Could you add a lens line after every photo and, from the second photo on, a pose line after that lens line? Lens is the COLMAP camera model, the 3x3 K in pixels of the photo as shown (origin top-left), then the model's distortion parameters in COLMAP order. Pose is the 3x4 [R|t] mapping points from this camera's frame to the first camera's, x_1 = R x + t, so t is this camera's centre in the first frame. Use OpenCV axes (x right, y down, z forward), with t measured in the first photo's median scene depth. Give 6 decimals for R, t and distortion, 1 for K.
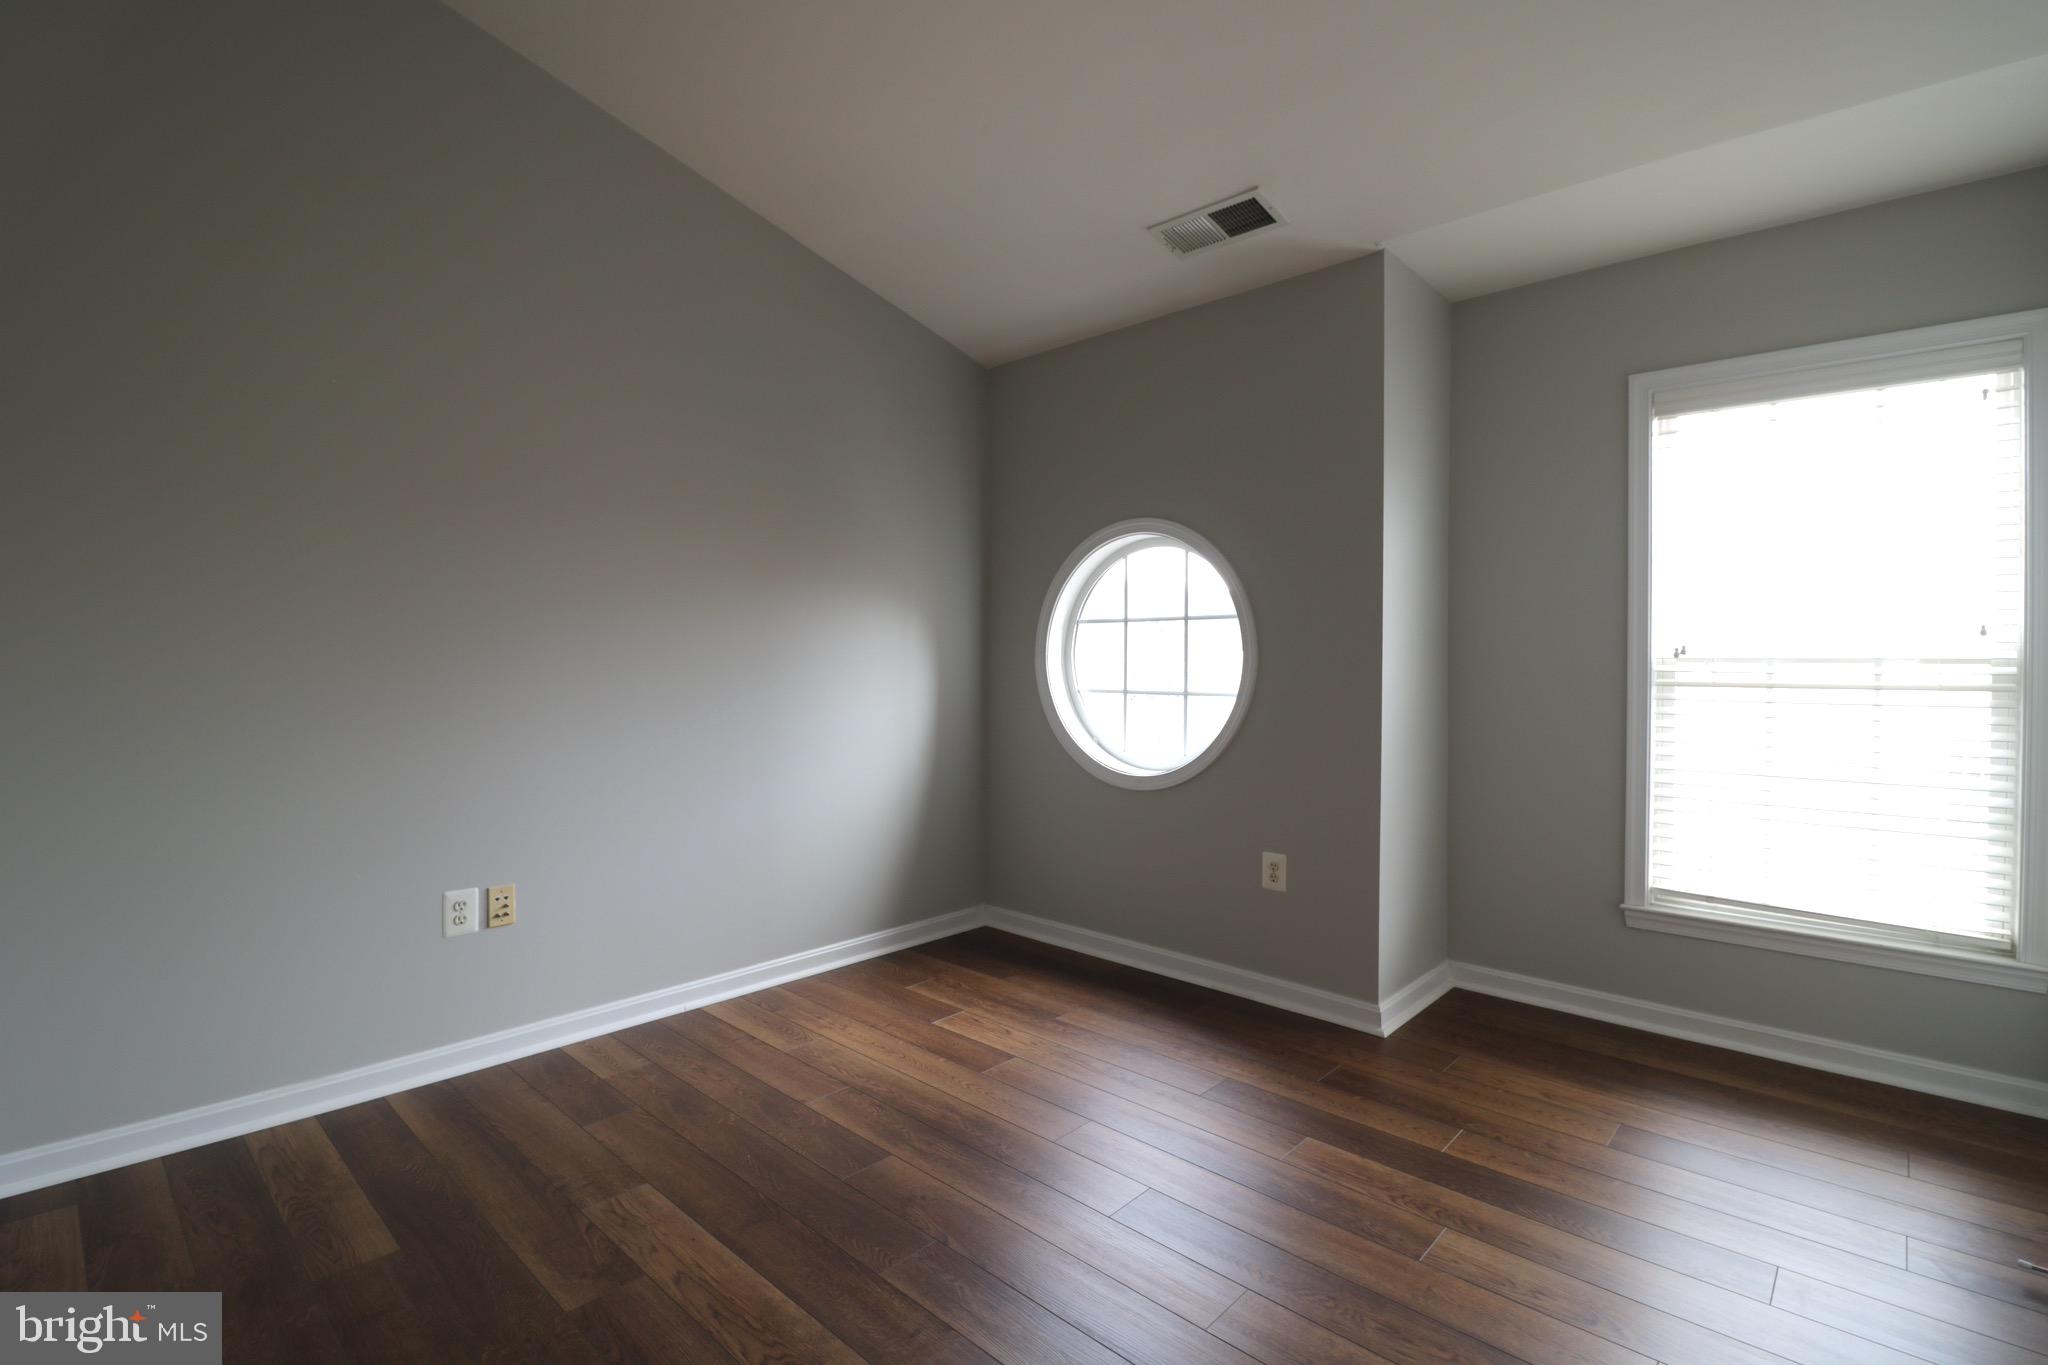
lens RADIAL K [[949.5, 0, 1032.1], [0, 949.5, 678.6], [0, 0, 1]] dist [-0.001502, -0.007297]
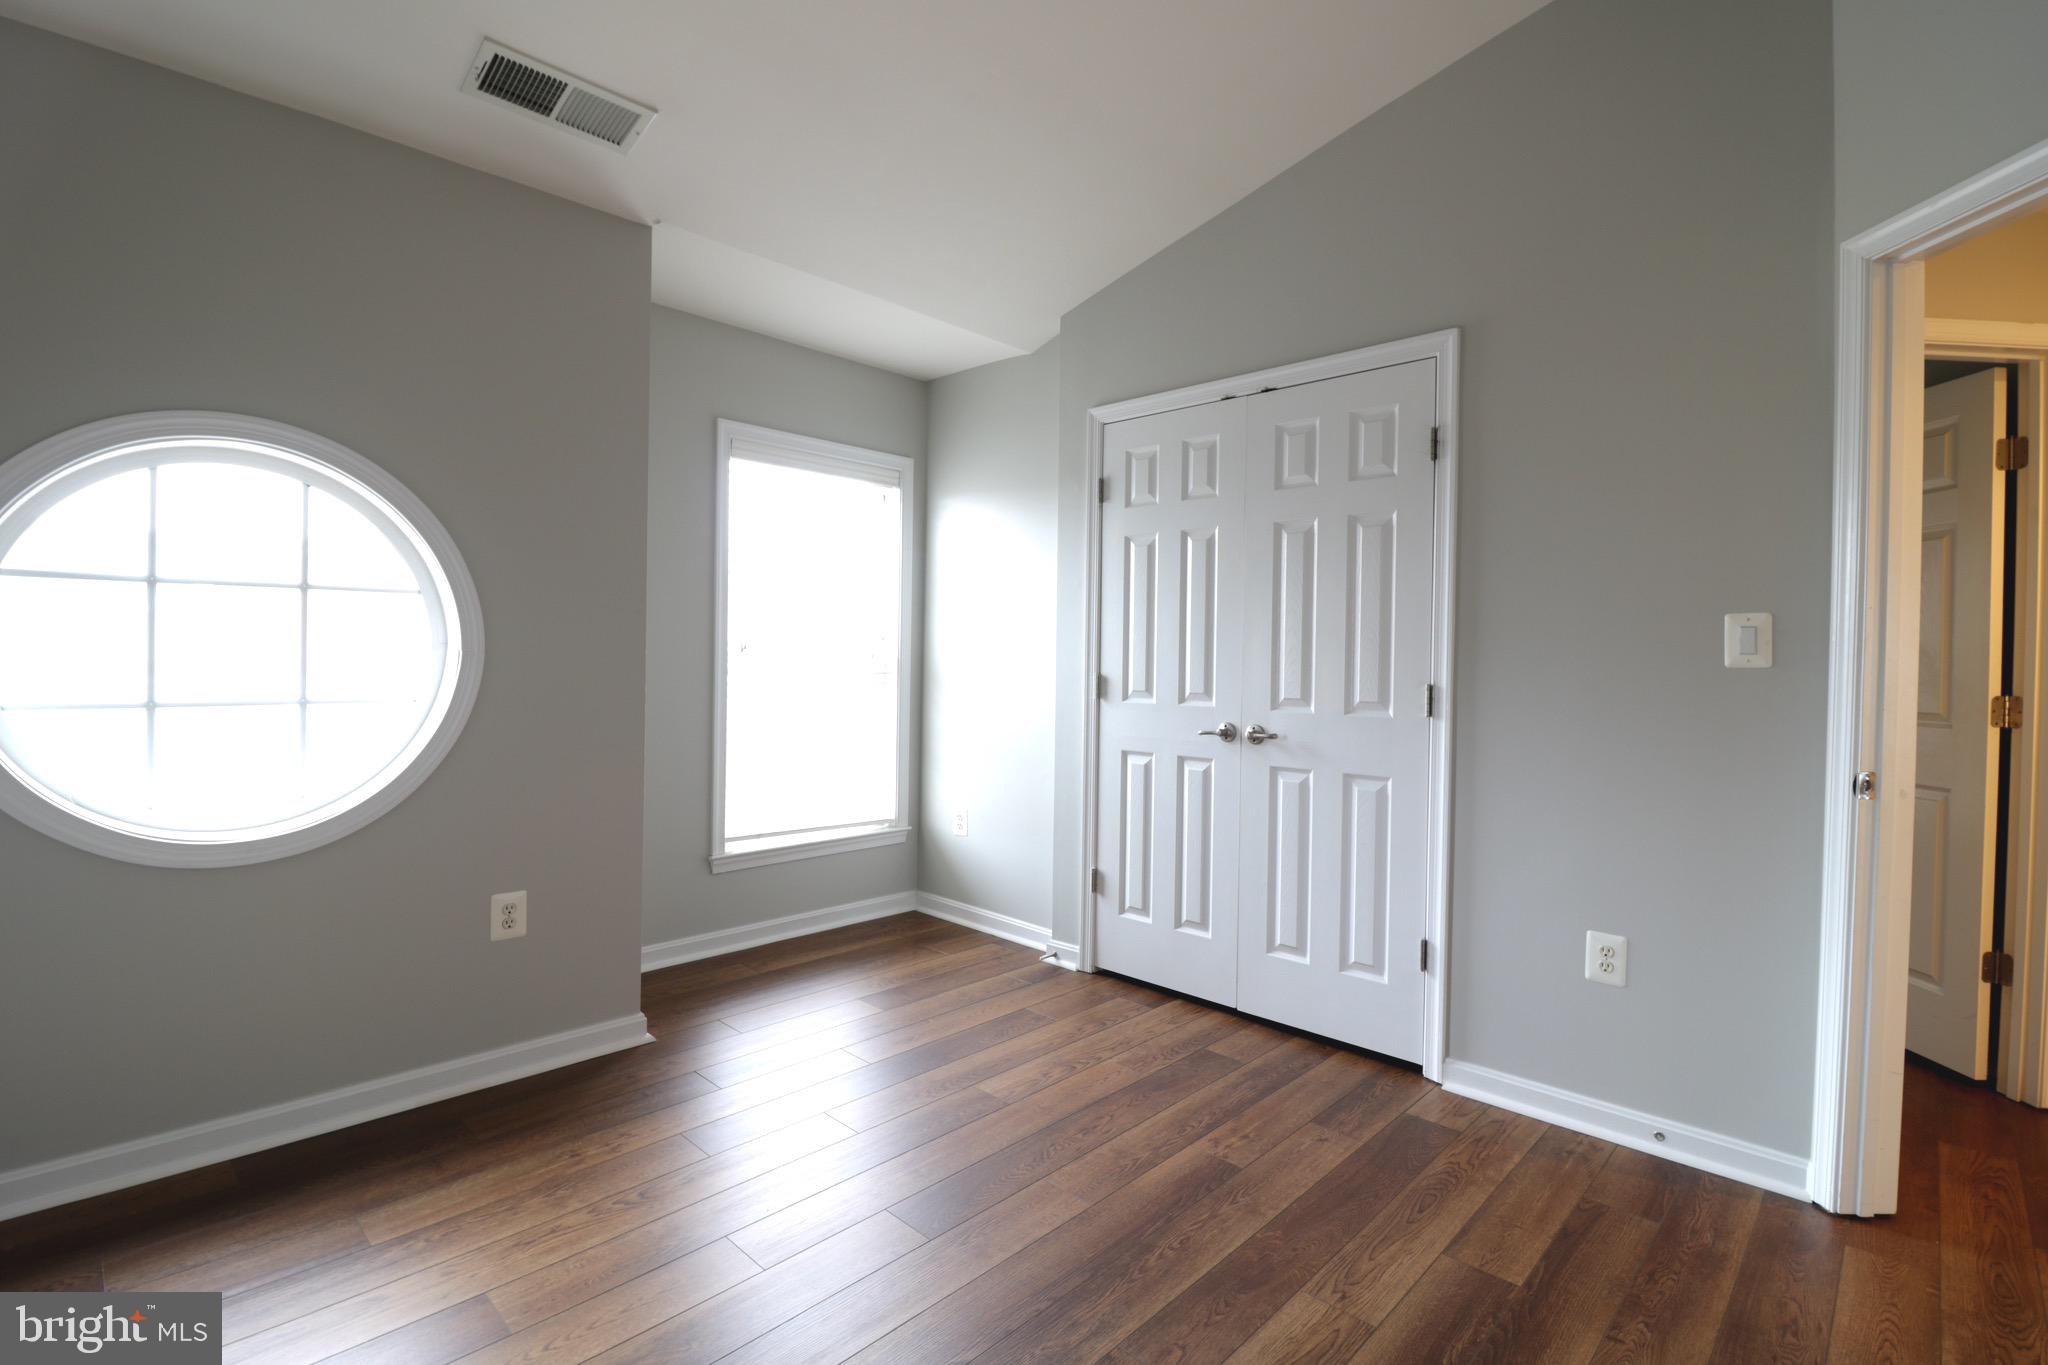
lens RADIAL K [[949.5, 0, 1030.3], [0, 949.5, 671.6], [0, 0, 1]] dist [-0.001502, -0.007297]
pose [[0.017996, -0.018732, 0.999663, -0.536502], [0.008422, 0.999792, 0.018583, -0.014188], [-0.999803, 0.008085, 0.018150, 0.541982]]
